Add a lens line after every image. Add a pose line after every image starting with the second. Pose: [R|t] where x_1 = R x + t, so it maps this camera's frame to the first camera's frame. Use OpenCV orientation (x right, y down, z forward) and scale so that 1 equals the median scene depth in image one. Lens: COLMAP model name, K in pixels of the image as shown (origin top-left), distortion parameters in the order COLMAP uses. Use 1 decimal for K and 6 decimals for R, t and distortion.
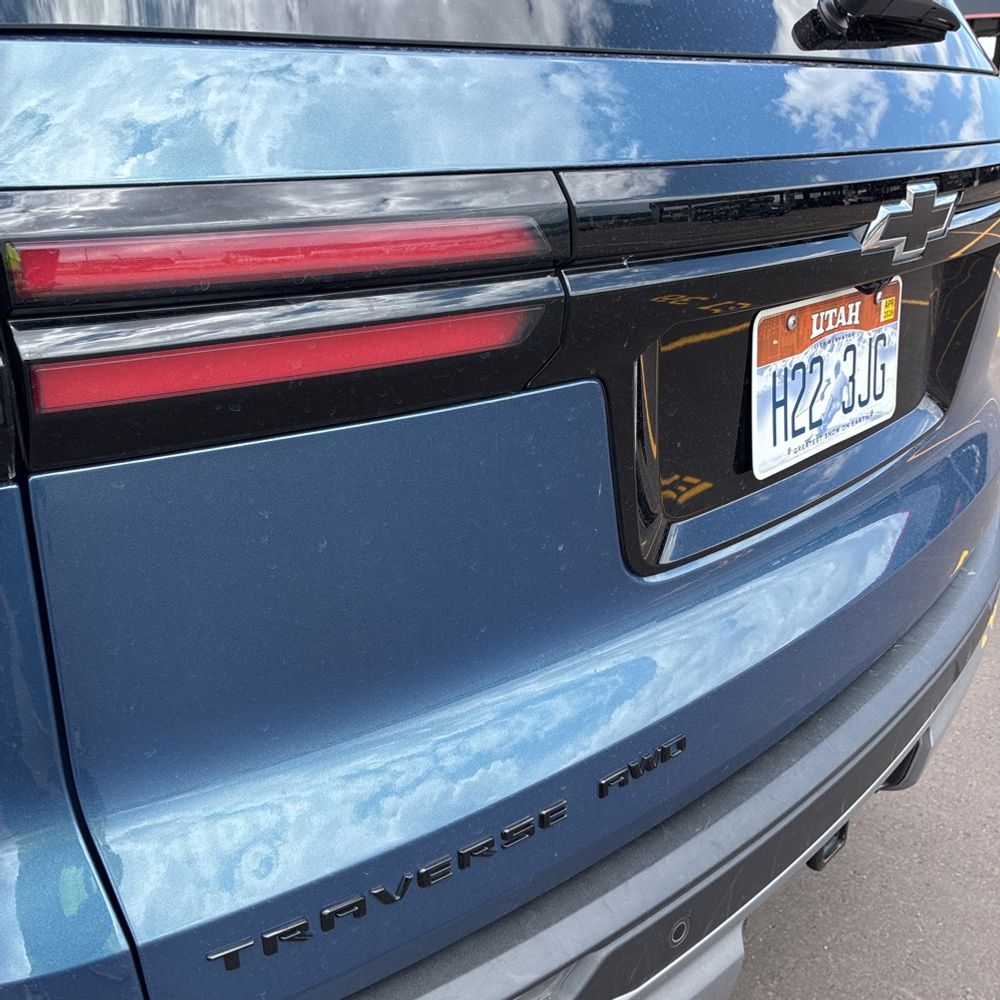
lens RADIAL K [[1002.8, 0, 501.2], [0, 1002.8, 504.4], [0, 0, 1]] dist [0.017512, 0.000000]
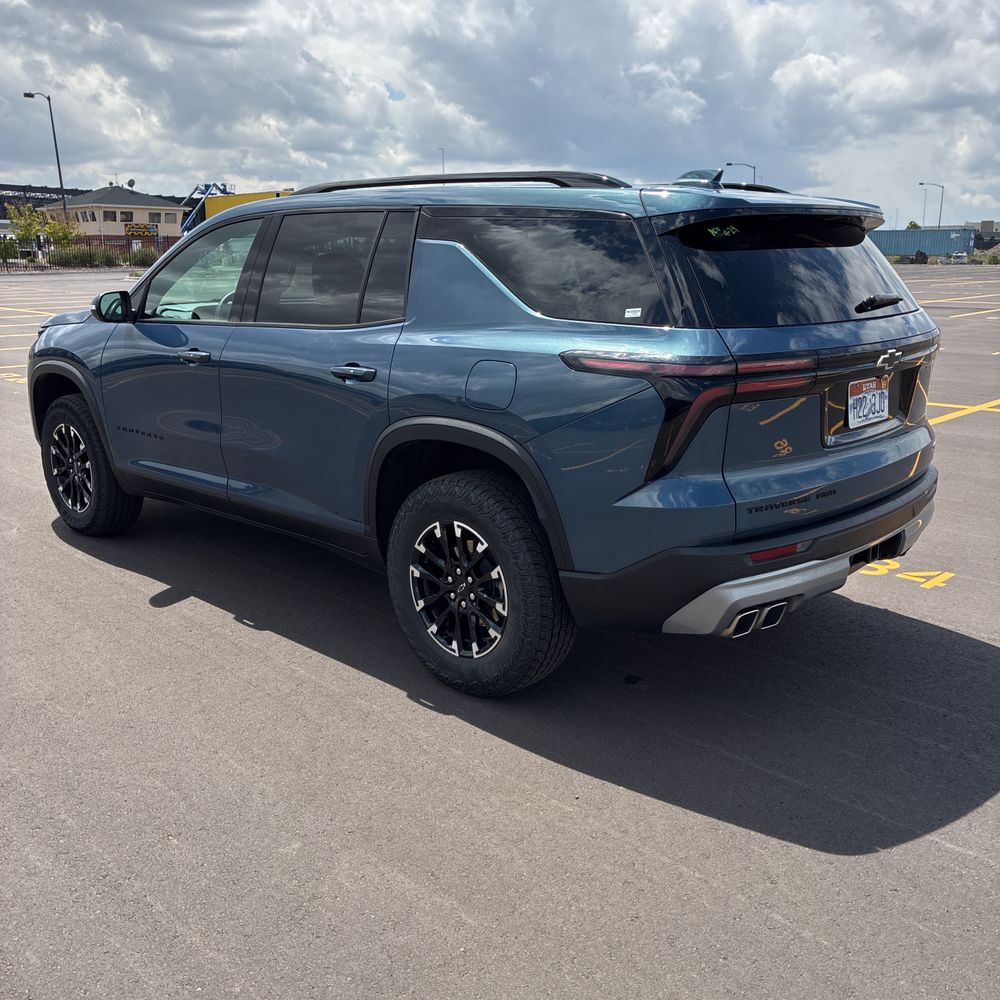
lens RADIAL K [[1002.8, 0, 509.2], [0, 1002.8, 500.5], [0, 0, 1]] dist [0.017512, 0.000000]
pose [[0.999980, 0.005463, -0.003158, -0.915831], [-0.005799, 0.992936, -0.118512, 0.637542], [0.002488, 0.118528, 0.992948, -2.451558]]
